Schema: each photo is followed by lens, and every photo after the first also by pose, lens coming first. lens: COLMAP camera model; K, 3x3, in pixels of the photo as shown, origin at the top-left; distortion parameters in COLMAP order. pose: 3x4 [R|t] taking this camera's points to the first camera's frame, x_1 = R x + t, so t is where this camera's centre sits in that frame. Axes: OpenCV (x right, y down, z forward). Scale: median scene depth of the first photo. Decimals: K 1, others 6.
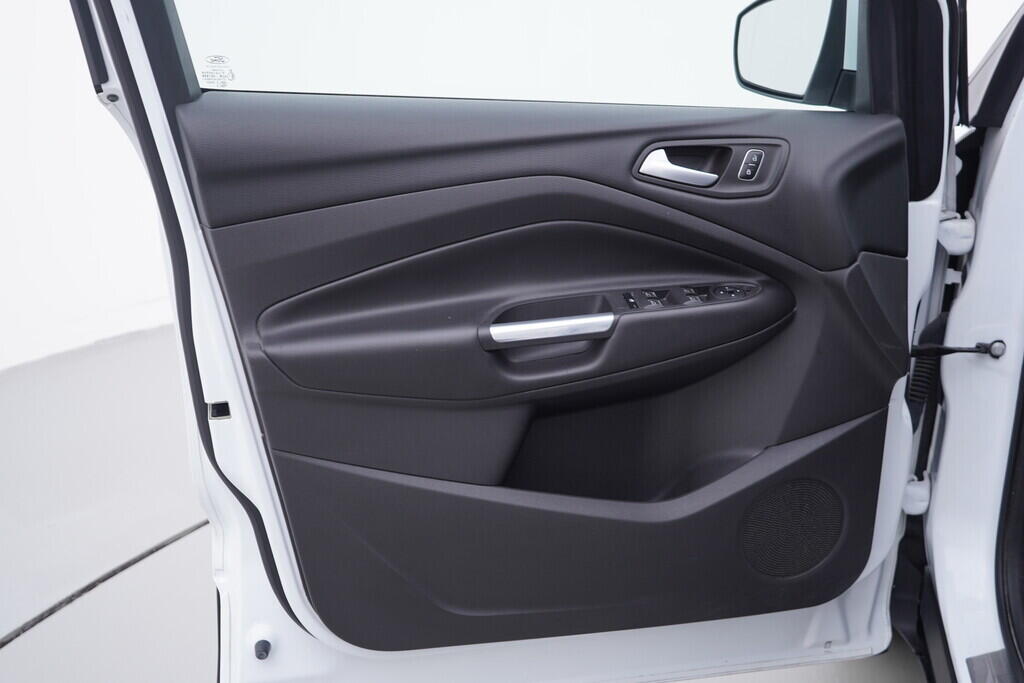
lens RADIAL K [[1052.6, 0, 512.0], [0, 1052.6, 341.5], [0, 0, 1]] dist [0.018192, 0.002884]
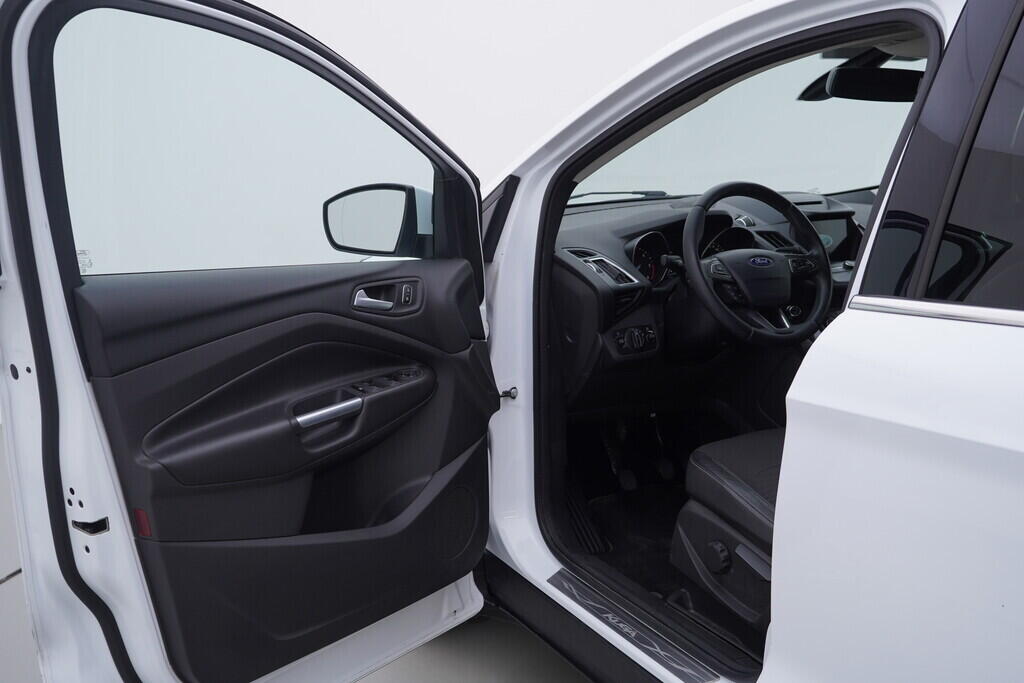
lens RADIAL K [[1052.6, 0, 512.0], [0, 1052.6, 341.5], [0, 0, 1]] dist [0.018192, 0.002884]
pose [[0.743229, -0.124502, 0.657351, -0.714395], [0.222354, 0.972648, -0.067183, 0.045438], [-0.631007, 0.196097, 0.750584, -0.287772]]
